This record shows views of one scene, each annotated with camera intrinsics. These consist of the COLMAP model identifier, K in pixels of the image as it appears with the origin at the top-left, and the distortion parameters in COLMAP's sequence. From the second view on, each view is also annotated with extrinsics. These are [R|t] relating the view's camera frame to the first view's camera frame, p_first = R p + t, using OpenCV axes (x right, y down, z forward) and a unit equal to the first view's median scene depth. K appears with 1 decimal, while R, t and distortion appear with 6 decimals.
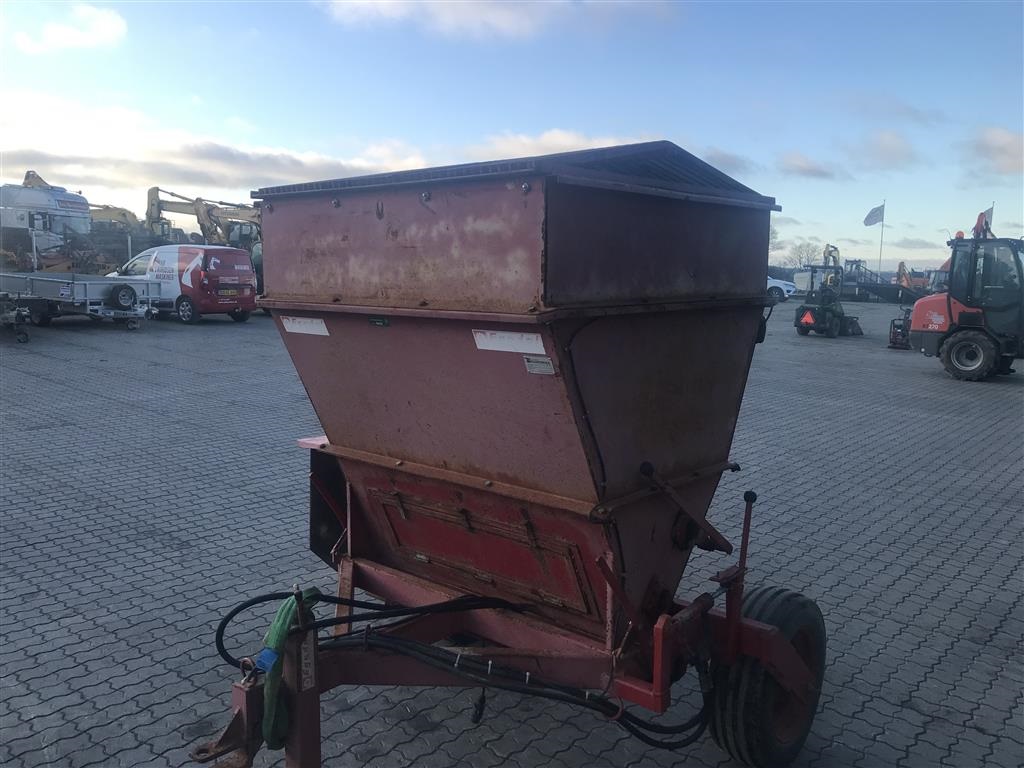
lens RADIAL K [[837.9, 0, 514.2], [0, 837.9, 383.2], [0, 0, 1]] dist [0.014280, -0.021856]
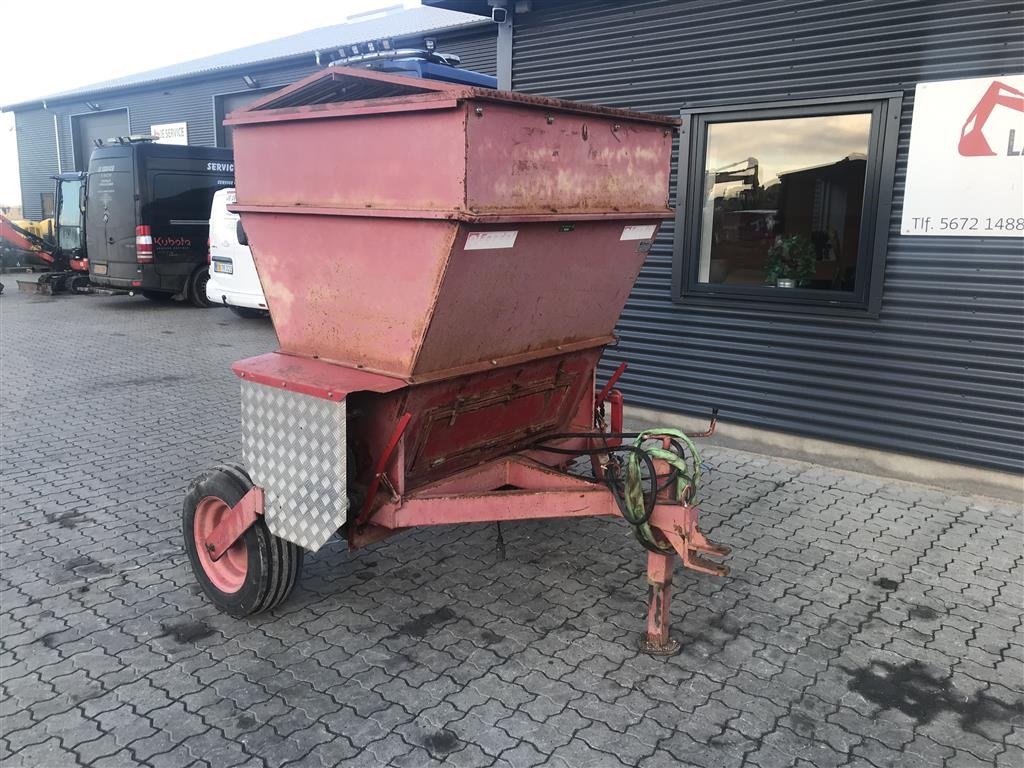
lens RADIAL K [[837.9, 0, 502.9], [0, 837.9, 386.5], [0, 0, 1]] dist [0.014280, -0.021856]
pose [[0.001750, -0.227720, 0.973725, -1.339450], [0.126989, 0.965894, 0.225661, -0.132217], [-0.991903, 0.123257, 0.030609, 1.058296]]
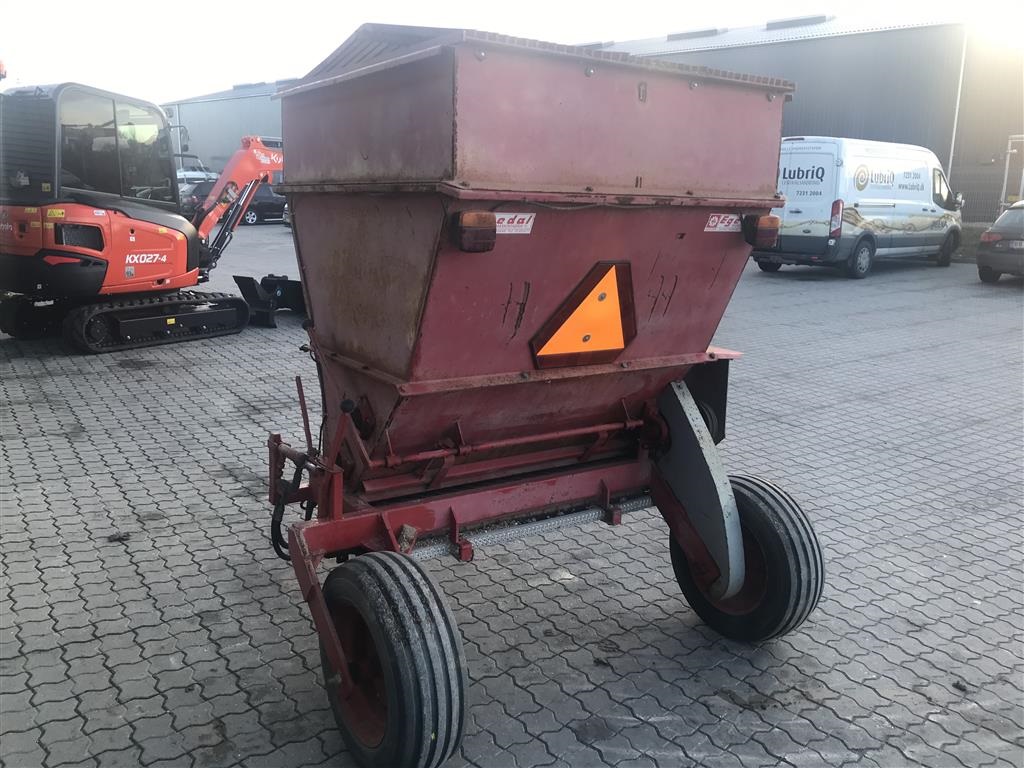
lens RADIAL K [[837.9, 0, 510.2], [0, 837.9, 381.0], [0, 0, 1]] dist [0.014280, -0.021856]
pose [[-0.264838, 0.180350, -0.947278, 1.134868], [-0.157449, 0.961084, 0.226998, -0.127328], [0.951352, 0.209266, -0.226135, 1.443033]]
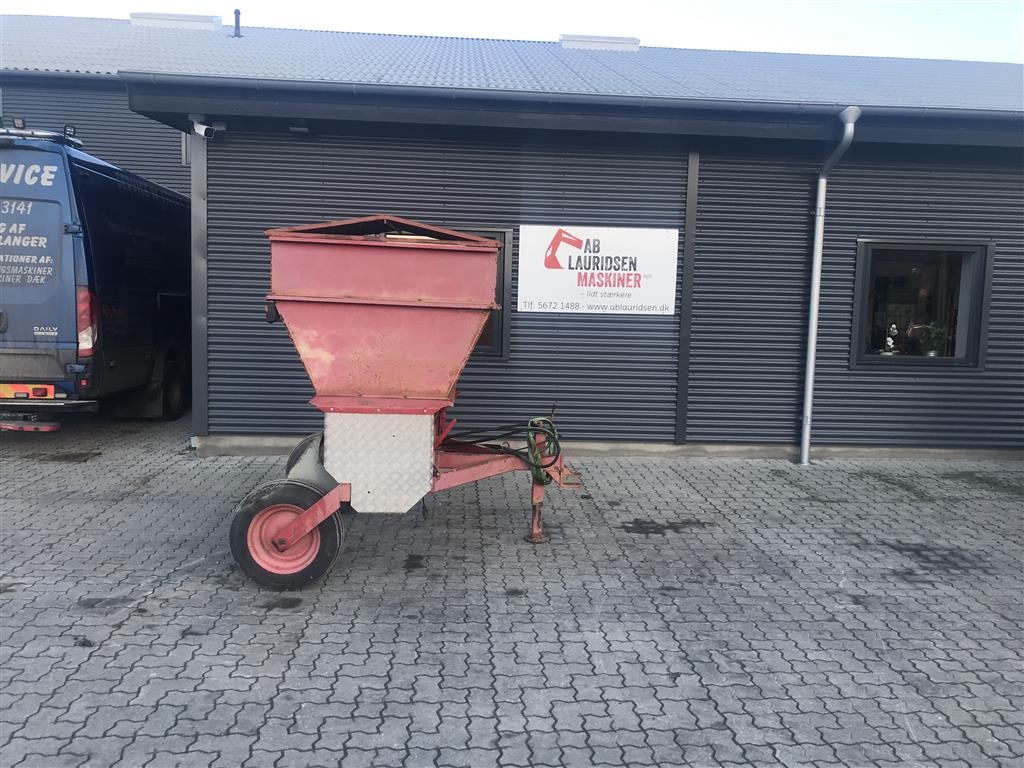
lens RADIAL K [[837.9, 0, 511.4], [0, 837.9, 387.6], [0, 0, 1]] dist [0.014280, -0.021856]
pose [[-0.695531, -0.128810, 0.706855, -1.694284], [0.048501, 0.973137, 0.225059, -0.353506], [-0.716857, 0.190819, -0.670600, 2.369737]]
